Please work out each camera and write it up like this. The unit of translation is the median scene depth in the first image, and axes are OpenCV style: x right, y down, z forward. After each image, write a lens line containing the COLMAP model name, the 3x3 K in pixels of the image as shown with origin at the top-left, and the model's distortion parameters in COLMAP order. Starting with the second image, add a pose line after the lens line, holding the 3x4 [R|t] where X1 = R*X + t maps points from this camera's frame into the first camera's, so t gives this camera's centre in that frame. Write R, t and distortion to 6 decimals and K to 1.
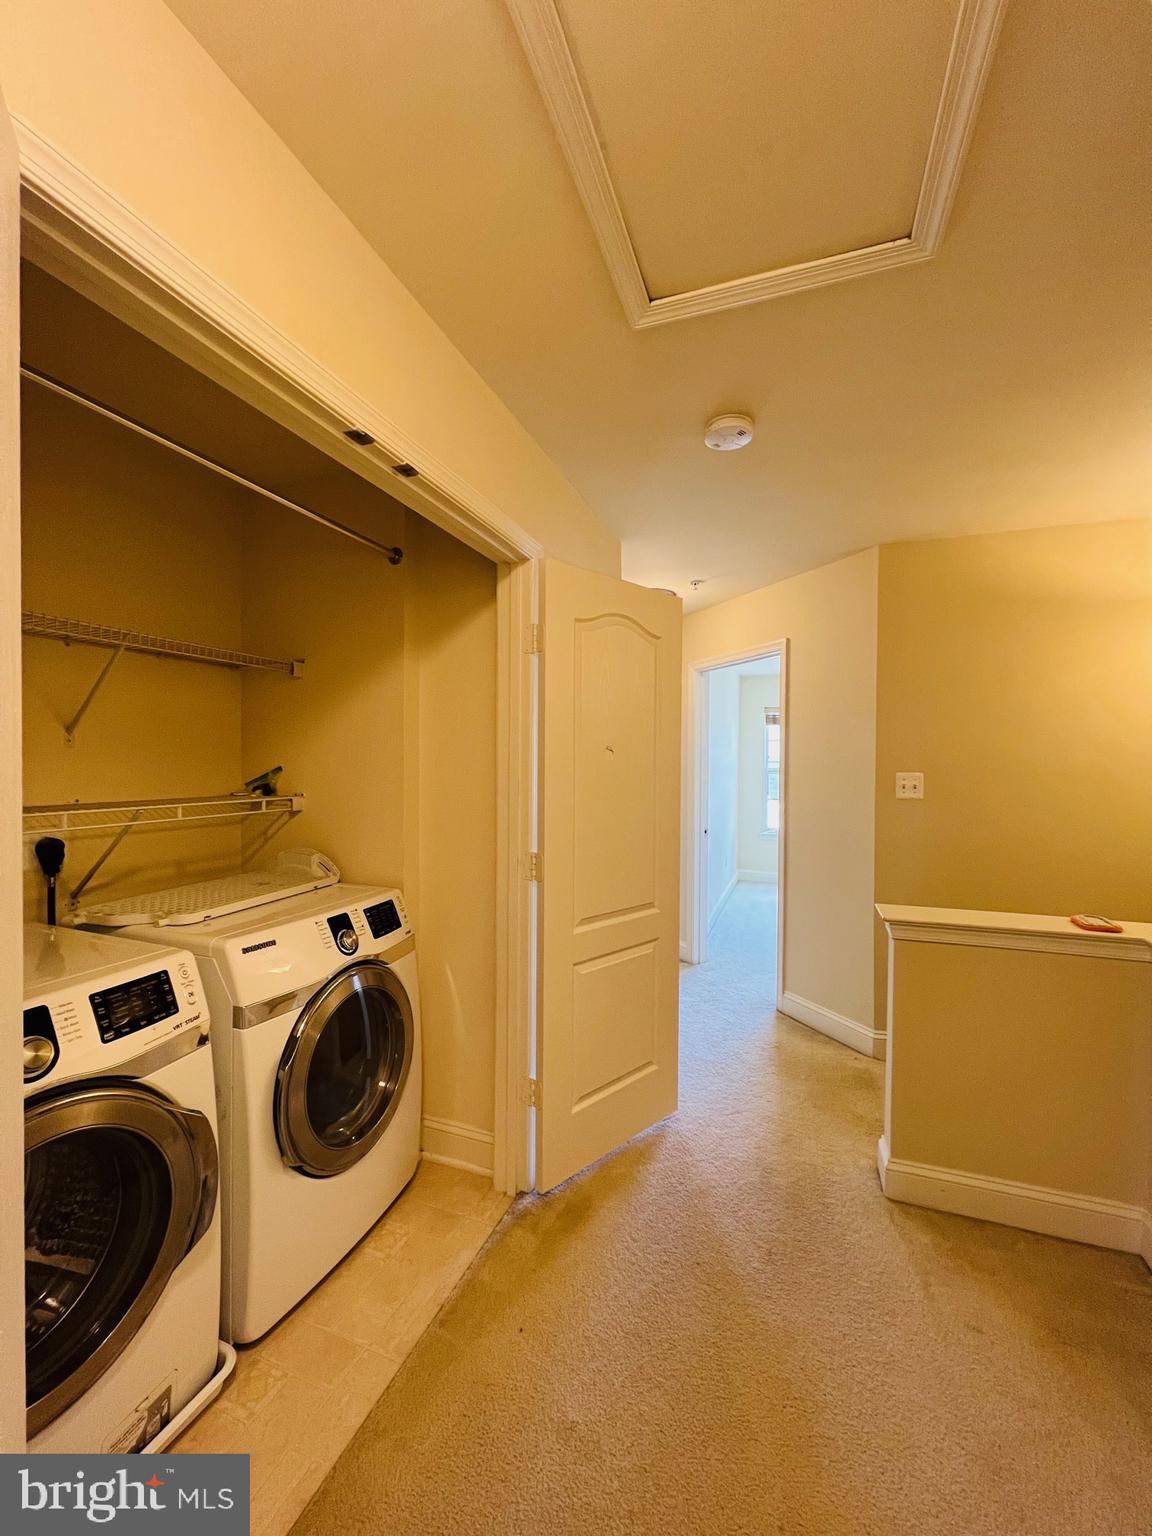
lens RADIAL K [[617.6, 0, 575.0], [0, 617.6, 772.7], [0, 0, 1]] dist [0.010366, -0.000042]
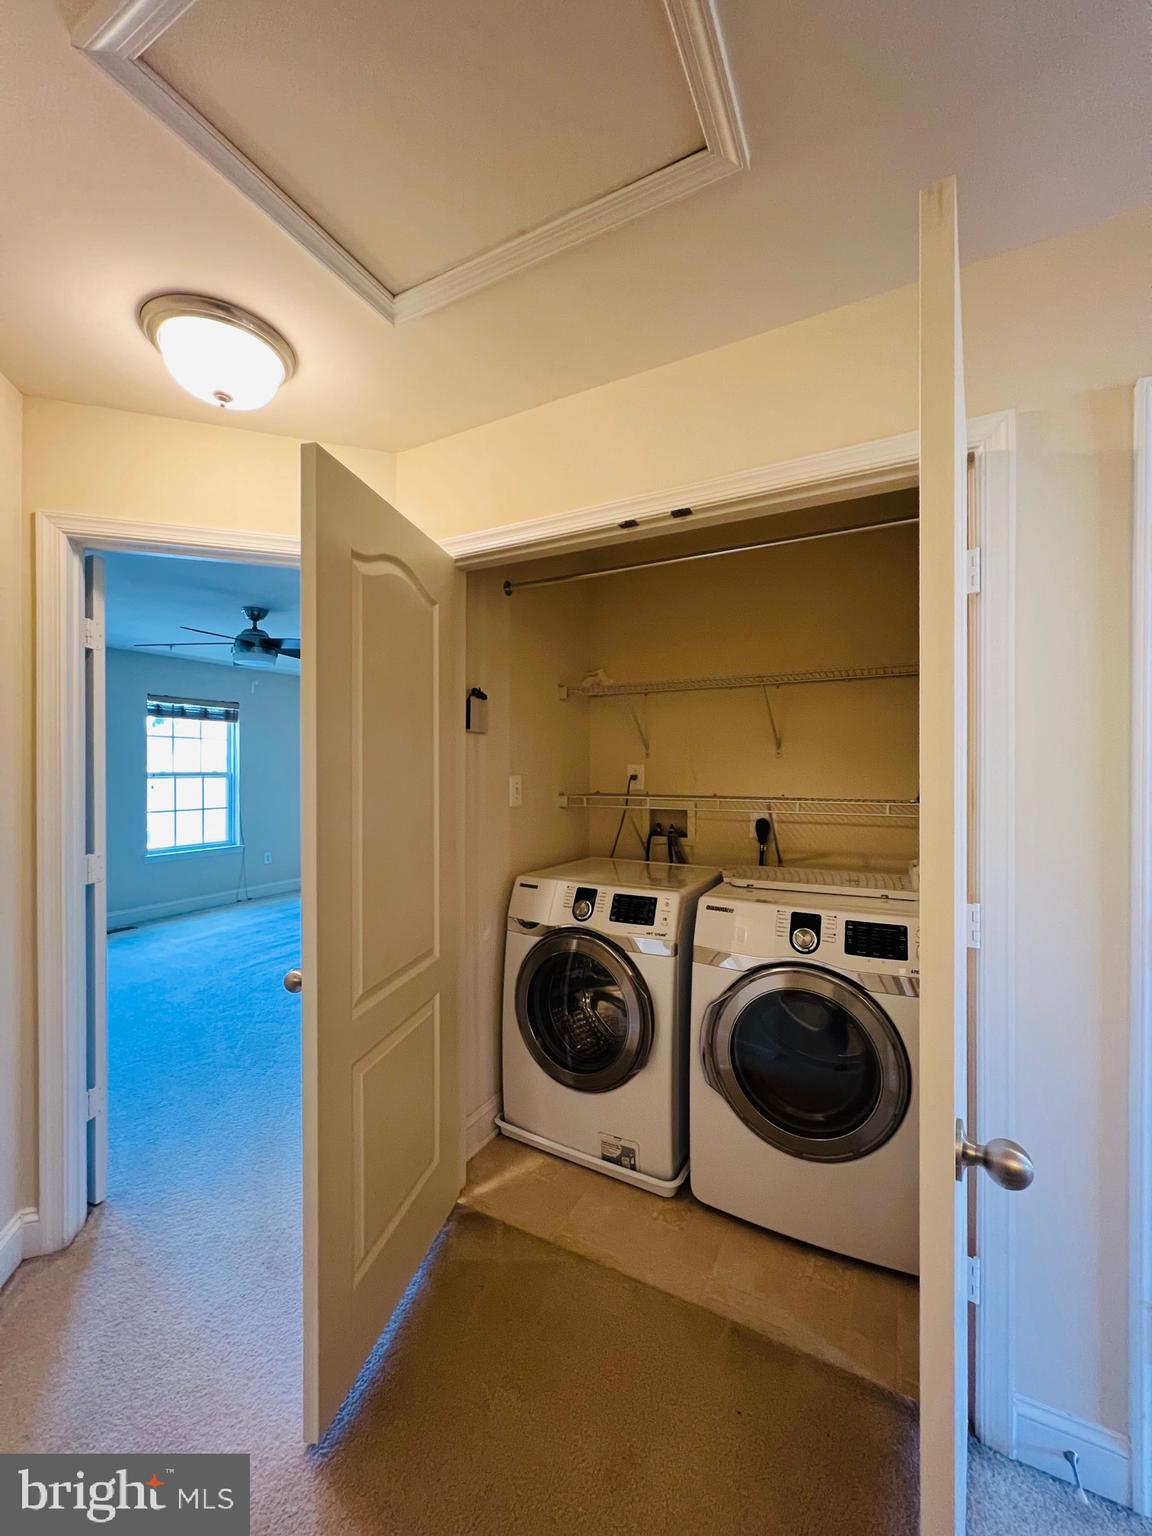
lens RADIAL K [[617.6, 0, 575.0], [0, 617.6, 772.7], [0, 0, 1]] dist [0.010366, -0.000042]
pose [[-0.130658, -0.000567, -0.991427, 0.706074], [-0.019662, 0.999805, 0.002019, -0.000447], [0.991232, 0.019757, -0.130644, 0.753284]]
